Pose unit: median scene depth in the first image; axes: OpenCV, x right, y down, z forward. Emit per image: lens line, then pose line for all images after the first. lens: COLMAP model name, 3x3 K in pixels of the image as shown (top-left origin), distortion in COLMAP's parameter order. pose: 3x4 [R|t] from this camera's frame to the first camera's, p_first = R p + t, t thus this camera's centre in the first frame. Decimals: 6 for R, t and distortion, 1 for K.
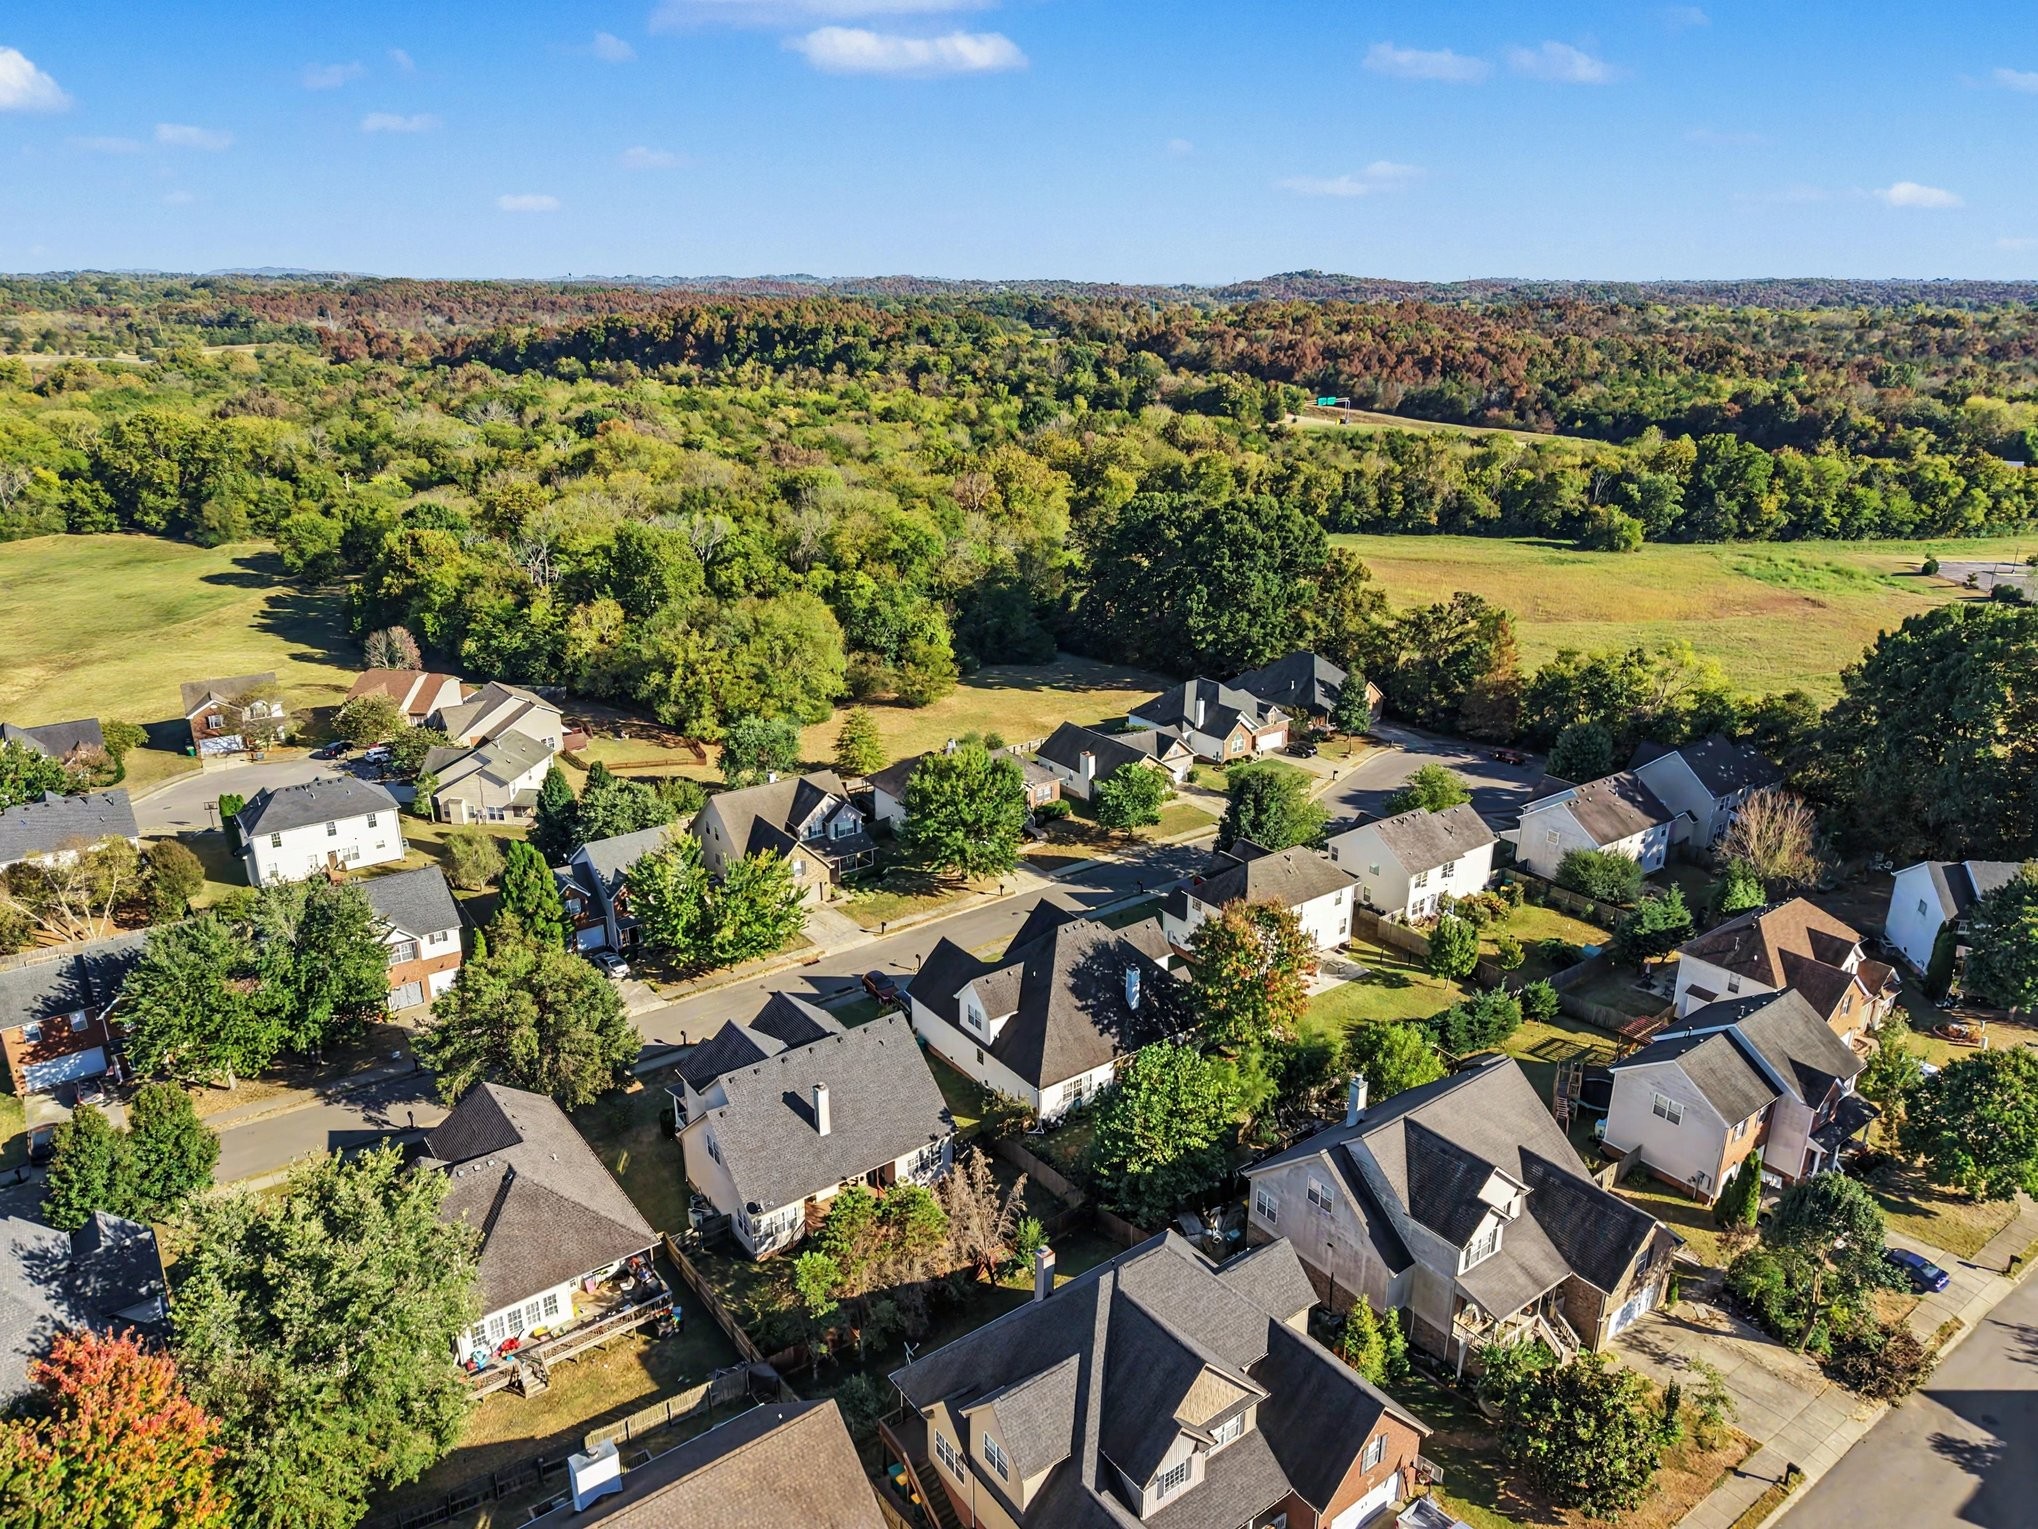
lens RADIAL K [[1390.0, 0, 1019.0], [0, 1390.0, 764.5], [0, 0, 1]] dist [0.019715, -0.002089]
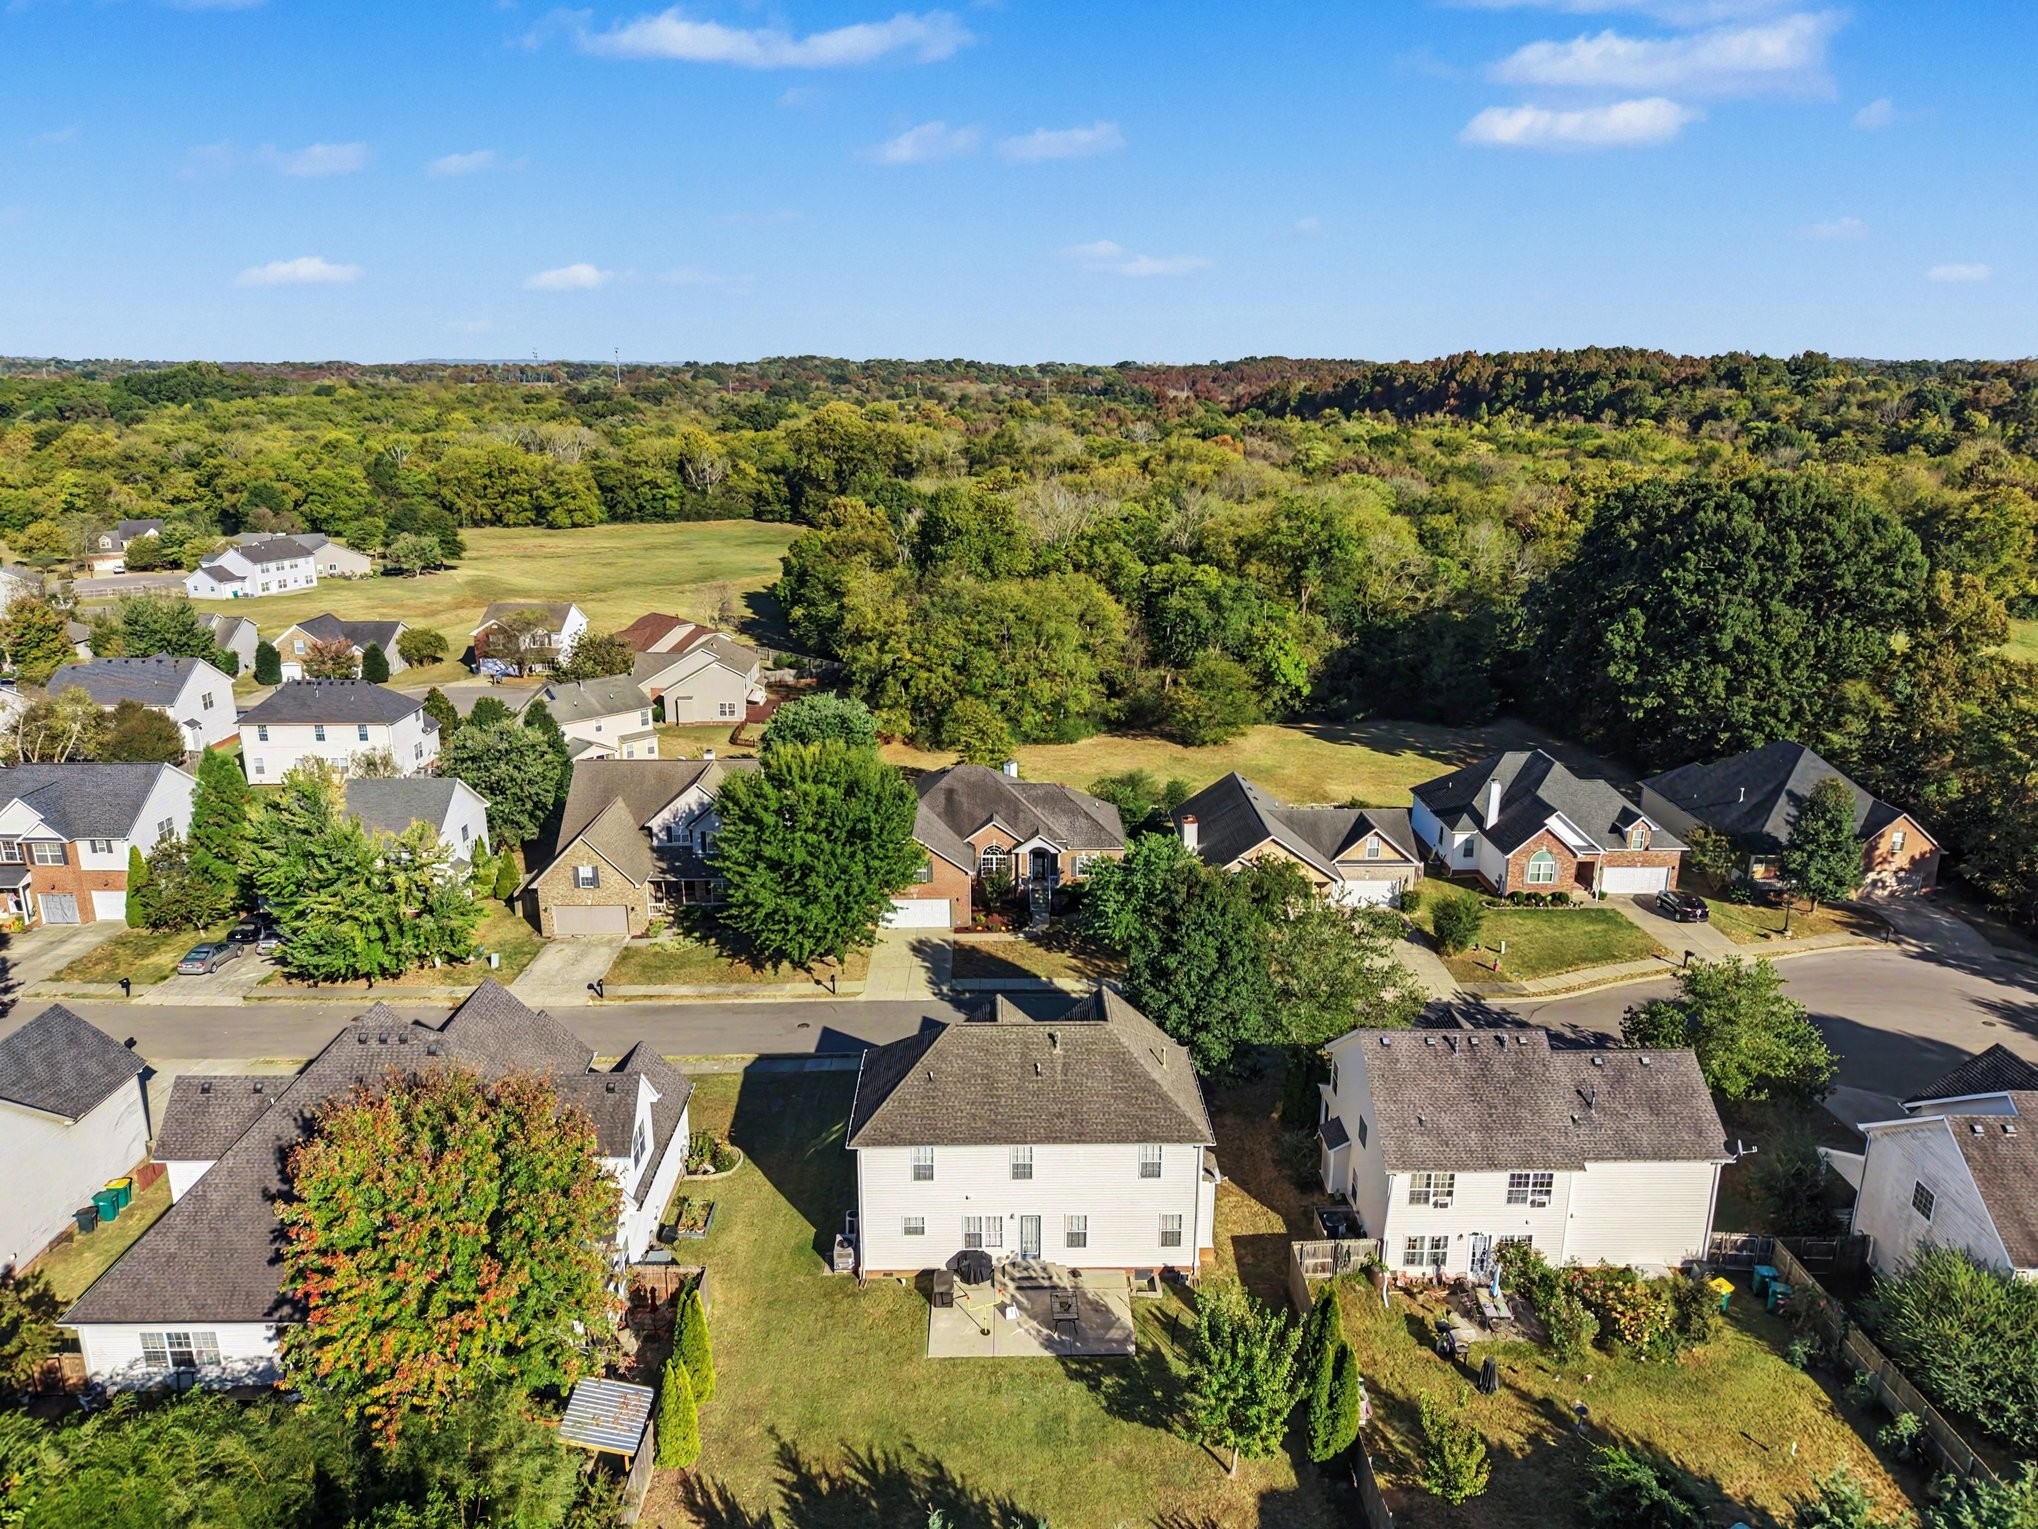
lens RADIAL K [[1390.0, 0, 1019.0], [0, 1390.0, 764.5], [0, 0, 1]] dist [0.019715, -0.002089]
pose [[0.809689, 0.155573, -0.565863, 0.161016], [-0.193163, 0.981144, -0.006650, -0.006087], [0.554158, 0.114688, 0.824473, 0.226243]]
